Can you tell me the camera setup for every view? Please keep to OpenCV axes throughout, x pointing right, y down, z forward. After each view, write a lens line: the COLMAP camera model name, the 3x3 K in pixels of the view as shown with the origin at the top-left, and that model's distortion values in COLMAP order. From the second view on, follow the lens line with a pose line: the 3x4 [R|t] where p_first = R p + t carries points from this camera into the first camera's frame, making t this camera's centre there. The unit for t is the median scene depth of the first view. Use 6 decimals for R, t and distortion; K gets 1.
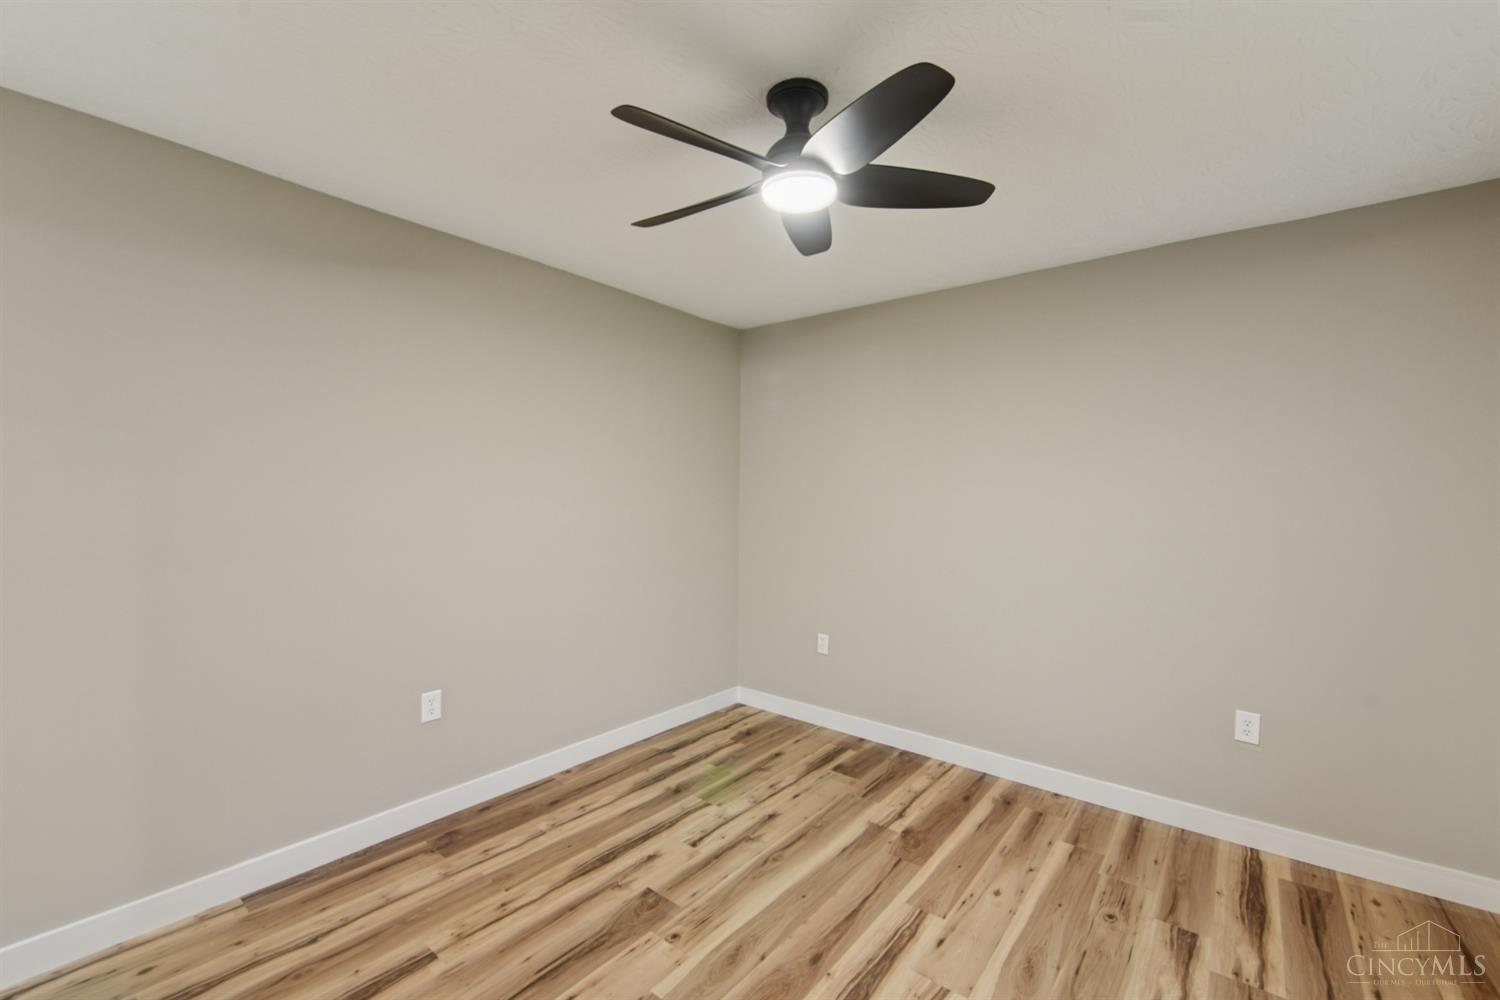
lens RADIAL K [[627.4, 0, 761.4], [0, 627.4, 493.2], [0, 0, 1]] dist [-0.001690, -0.000790]
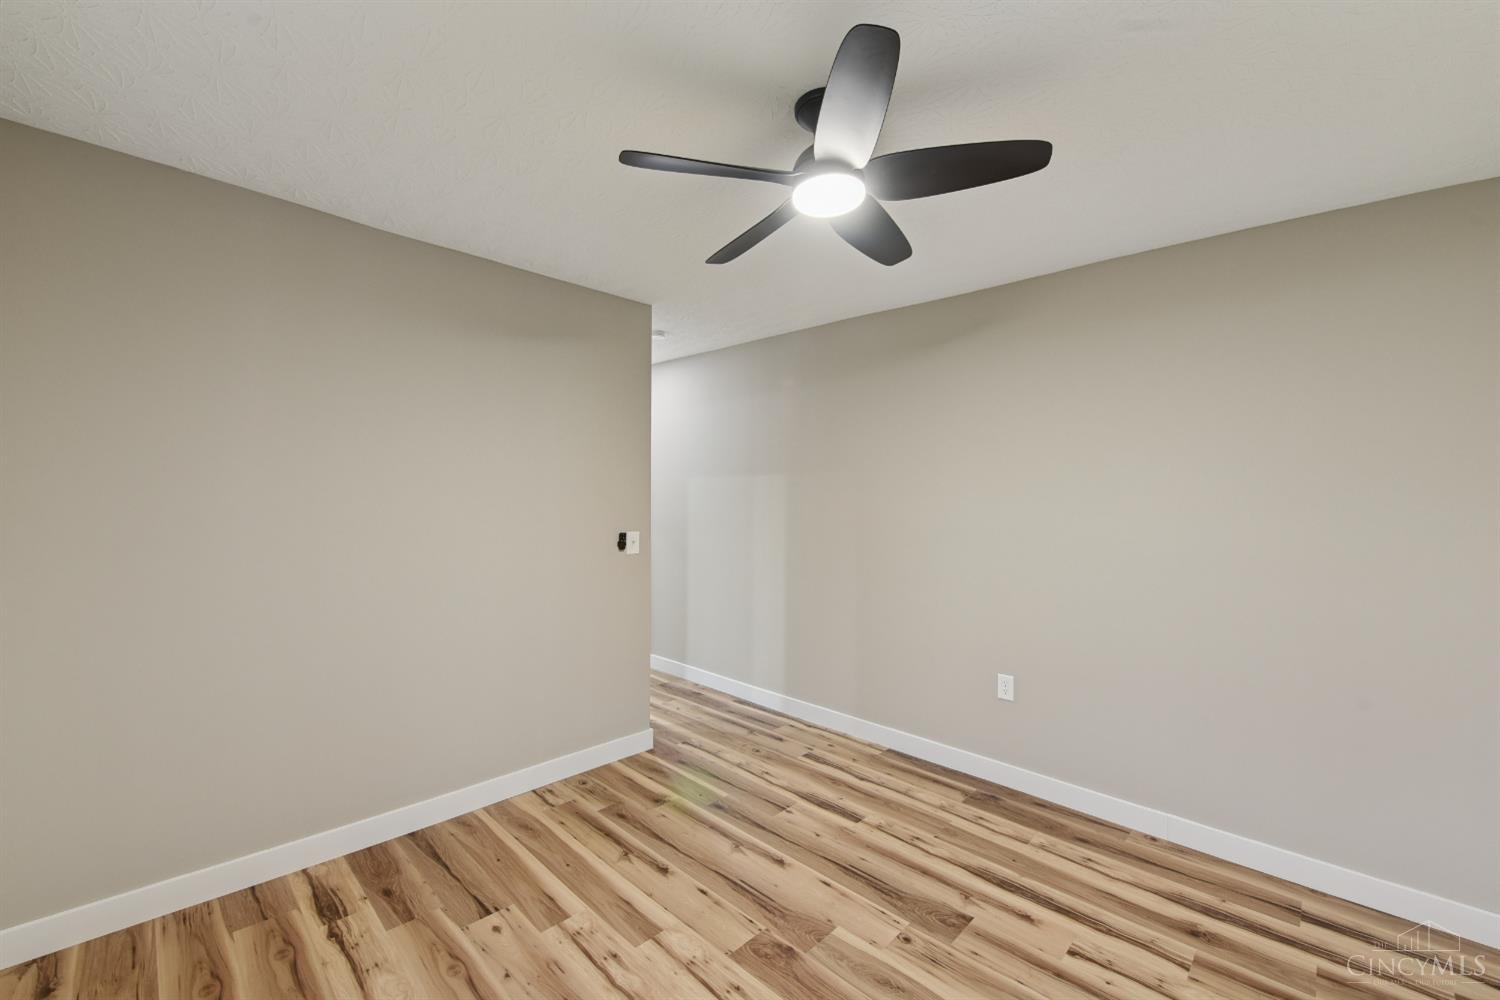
lens RADIAL K [[627.4, 0, 760.3], [0, 627.4, 503.7], [0, 0, 1]] dist [-0.001690, -0.000790]
pose [[-0.121345, -0.013609, -0.992517, 0.771366], [-0.009276, 0.999878, -0.012576, 0.015574], [0.992567, 0.007680, -0.121457, 0.752711]]
